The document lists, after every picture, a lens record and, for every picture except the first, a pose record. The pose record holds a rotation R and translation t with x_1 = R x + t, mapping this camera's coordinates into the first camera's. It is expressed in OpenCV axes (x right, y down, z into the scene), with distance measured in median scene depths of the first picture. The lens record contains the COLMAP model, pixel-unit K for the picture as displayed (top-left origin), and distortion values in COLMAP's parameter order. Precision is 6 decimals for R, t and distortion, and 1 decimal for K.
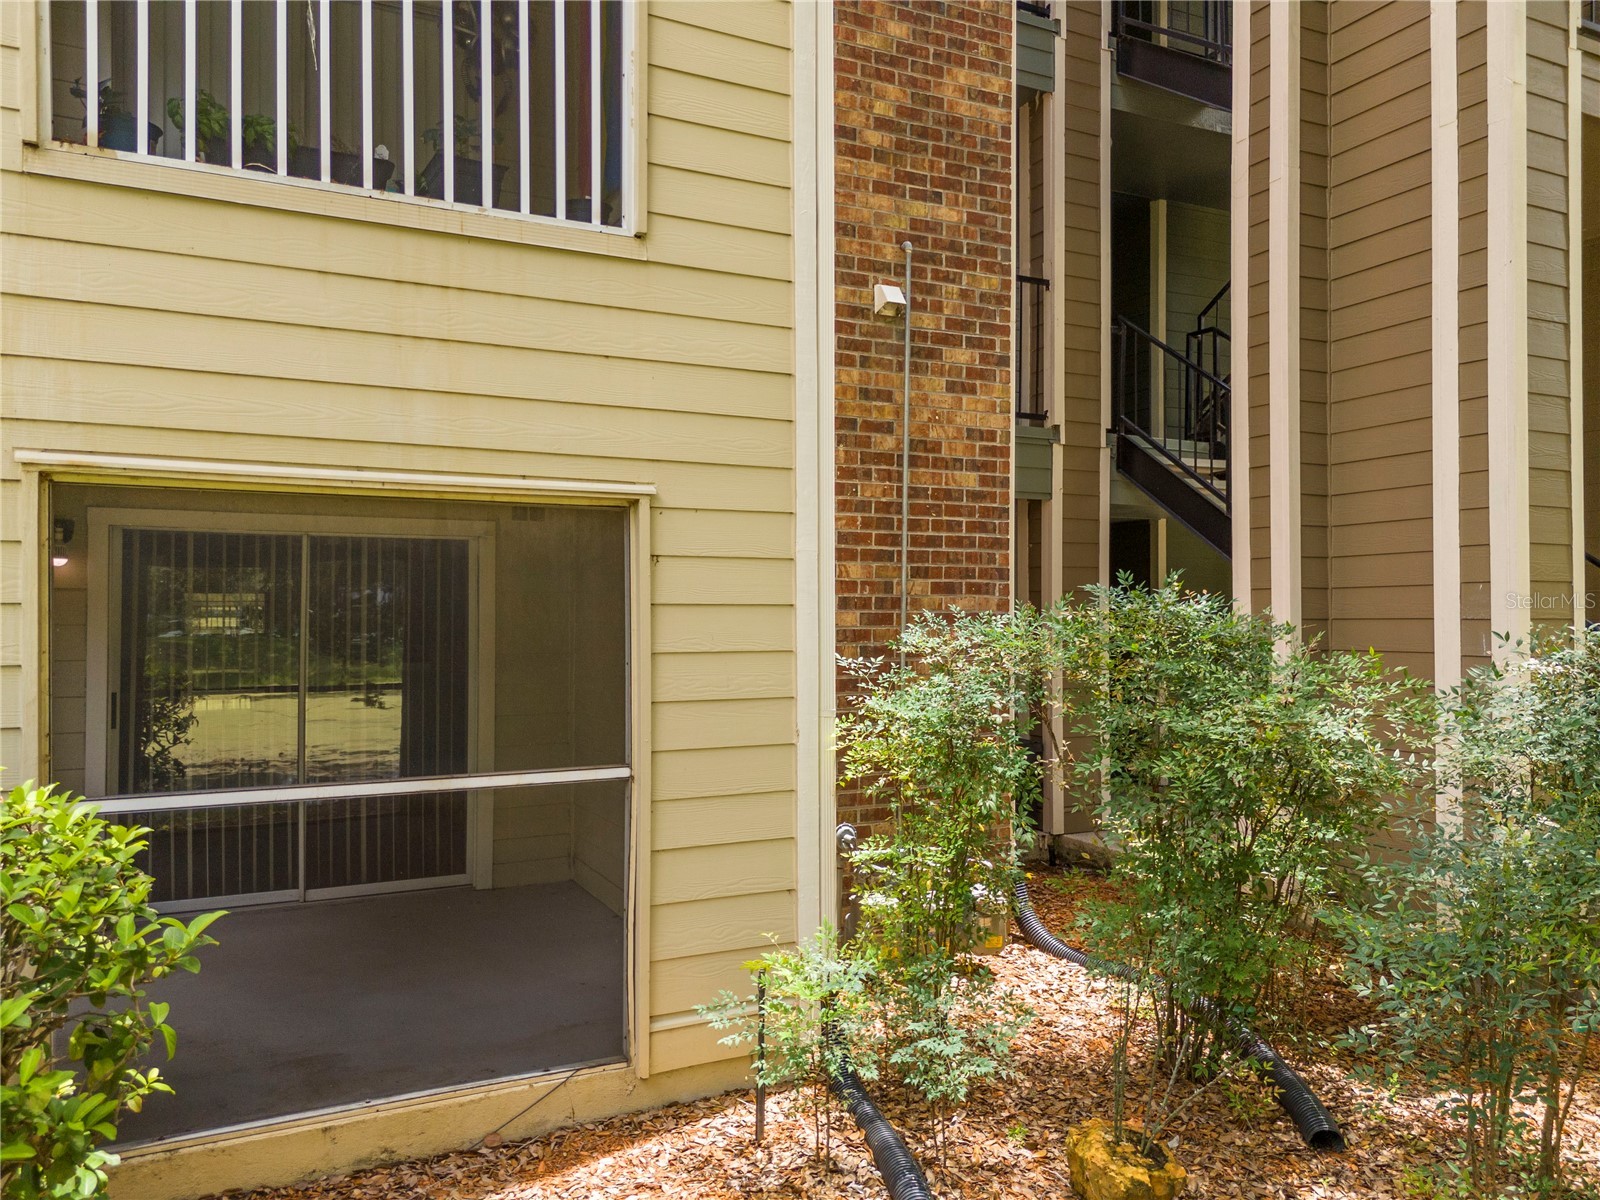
lens RADIAL K [[1167.7, 0, 796.5], [0, 1167.7, 592.3], [0, 0, 1]] dist [0.038992, -0.040265]
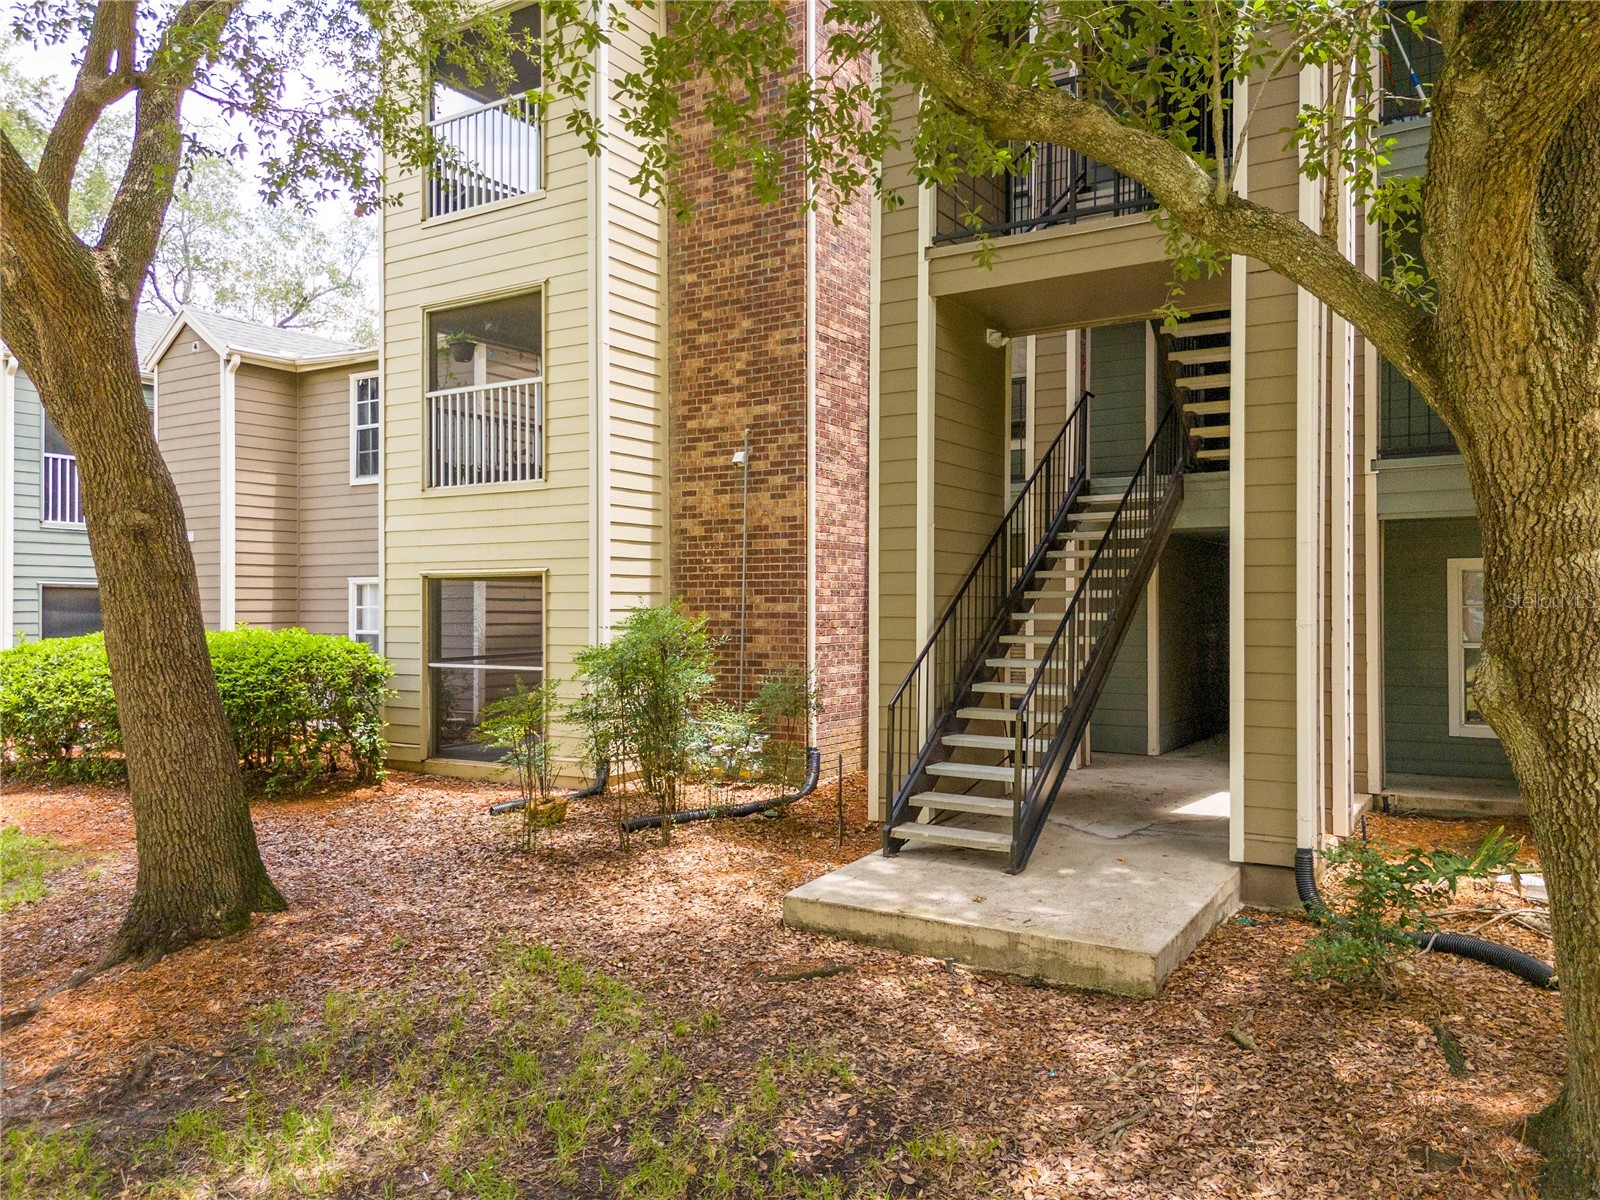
lens RADIAL K [[1167.7, 0, 803.6], [0, 1167.7, 613.6], [0, 0, 1]] dist [0.038992, -0.040265]
pose [[0.527397, 0.001920, -0.849617, 1.823452], [0.014265, 0.999836, 0.011115, -0.001086], [0.849499, -0.017982, 0.527284, 0.011951]]
